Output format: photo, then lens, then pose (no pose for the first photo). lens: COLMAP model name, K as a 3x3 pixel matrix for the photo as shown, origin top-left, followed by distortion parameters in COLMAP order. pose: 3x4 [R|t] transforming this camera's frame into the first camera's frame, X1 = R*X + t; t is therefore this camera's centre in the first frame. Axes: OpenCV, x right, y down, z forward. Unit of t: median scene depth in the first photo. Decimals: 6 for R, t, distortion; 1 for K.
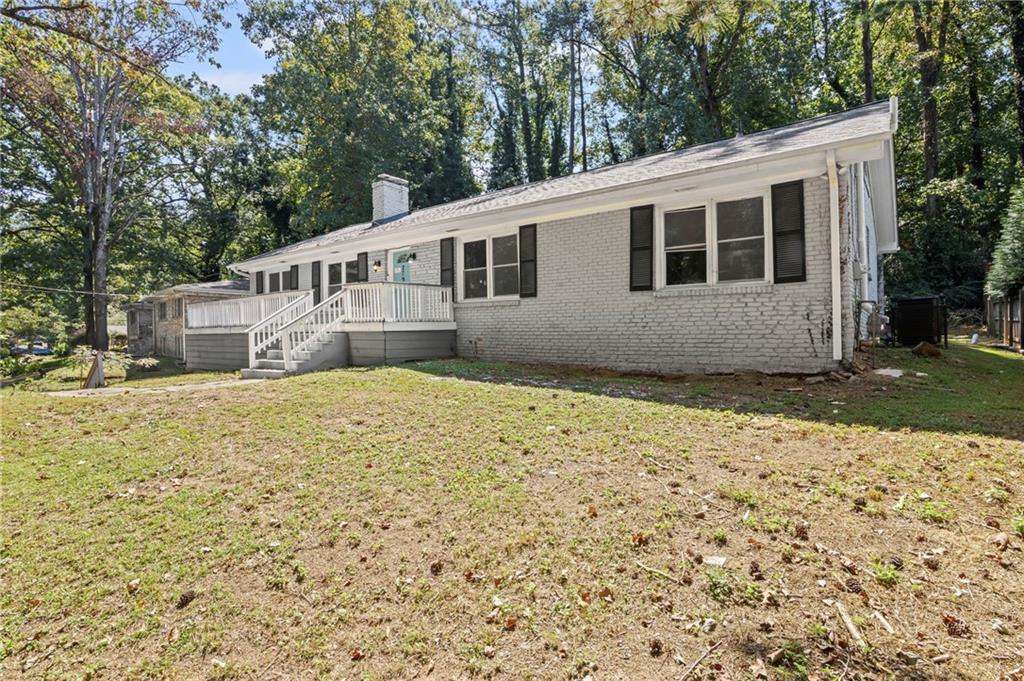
lens RADIAL K [[506.1, 0, 509.9], [0, 506.1, 345.4], [0, 0, 1]] dist [-0.020152, -0.000140]
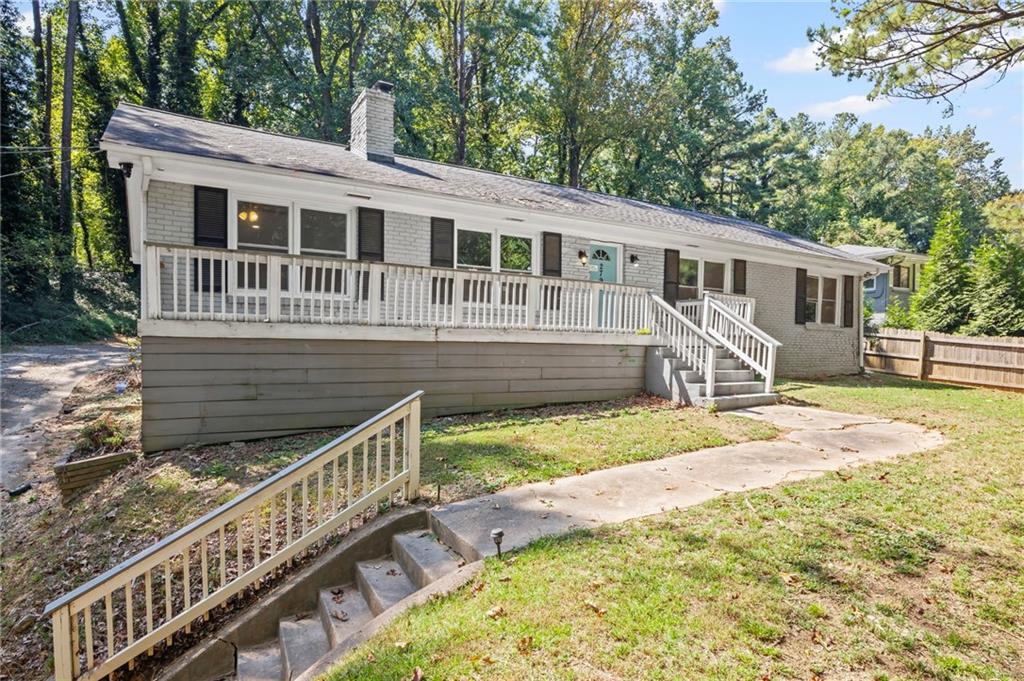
lens RADIAL K [[506.1, 0, 509.9], [0, 506.1, 345.4], [0, 0, 1]] dist [-0.020152, -0.000140]
pose [[0.446012, 0.016876, 0.894868, -0.743828], [-0.003546, 0.999848, -0.017089, -0.009839], [-0.895020, 0.004448, 0.446004, 0.570643]]
